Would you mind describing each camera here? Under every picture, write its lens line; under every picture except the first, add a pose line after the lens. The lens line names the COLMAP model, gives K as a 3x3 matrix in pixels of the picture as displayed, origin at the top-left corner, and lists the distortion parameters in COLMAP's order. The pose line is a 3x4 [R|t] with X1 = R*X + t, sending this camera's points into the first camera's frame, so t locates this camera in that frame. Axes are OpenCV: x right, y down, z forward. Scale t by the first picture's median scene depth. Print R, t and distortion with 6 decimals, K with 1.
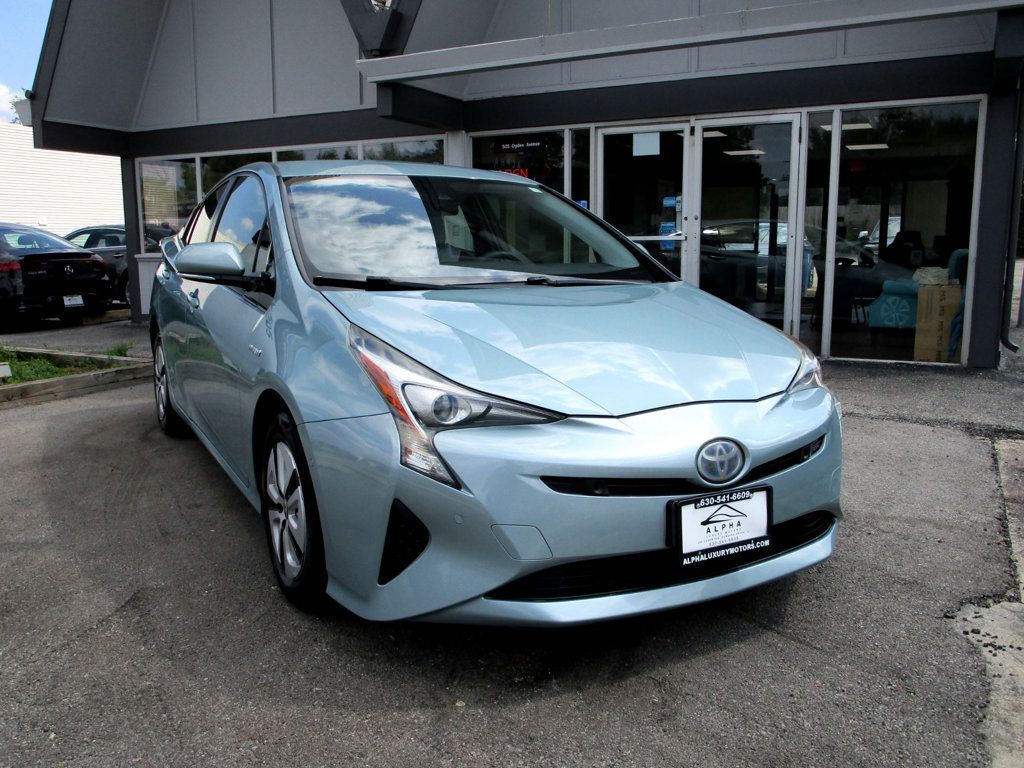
lens RADIAL K [[884.1, 0, 509.1], [0, 884.1, 392.9], [0, 0, 1]] dist [-0.034122, 0.030719]
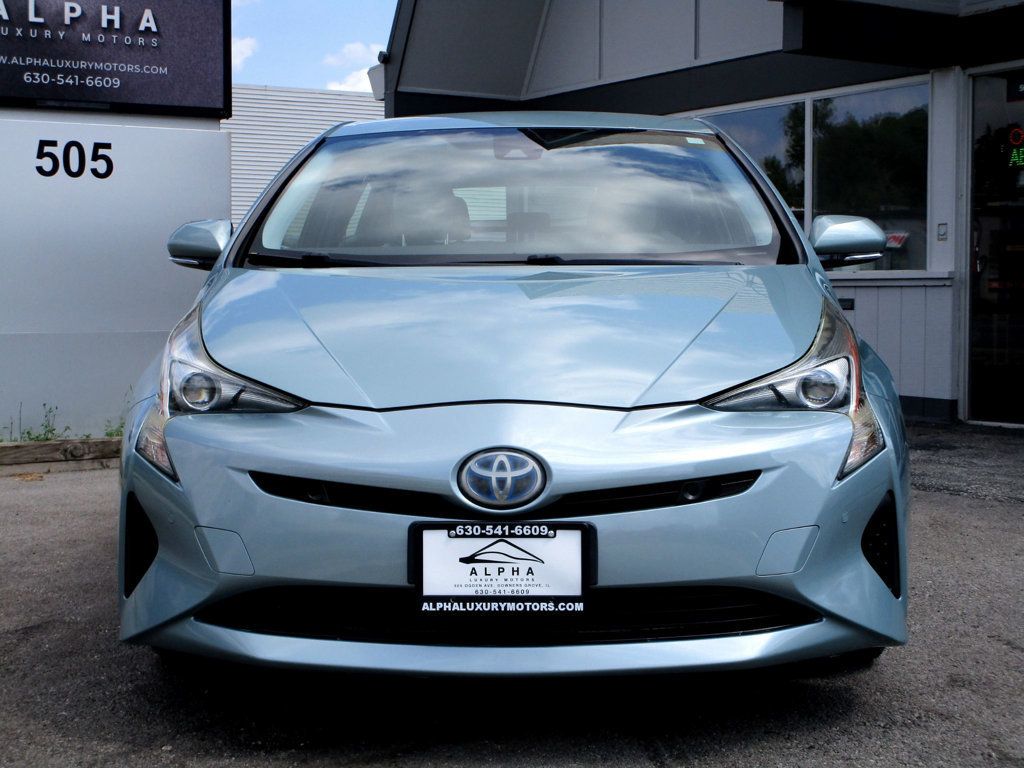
lens RADIAL K [[1548.9, 0, 514.9], [0, 1548.9, 382.2], [0, 0, 1]] dist [-0.035977, 0.000000]
pose [[0.851755, 0.025908, -0.523300, 0.916702], [-0.081472, 0.993177, -0.083439, 0.104540], [0.517568, 0.113704, 0.848054, -0.079172]]
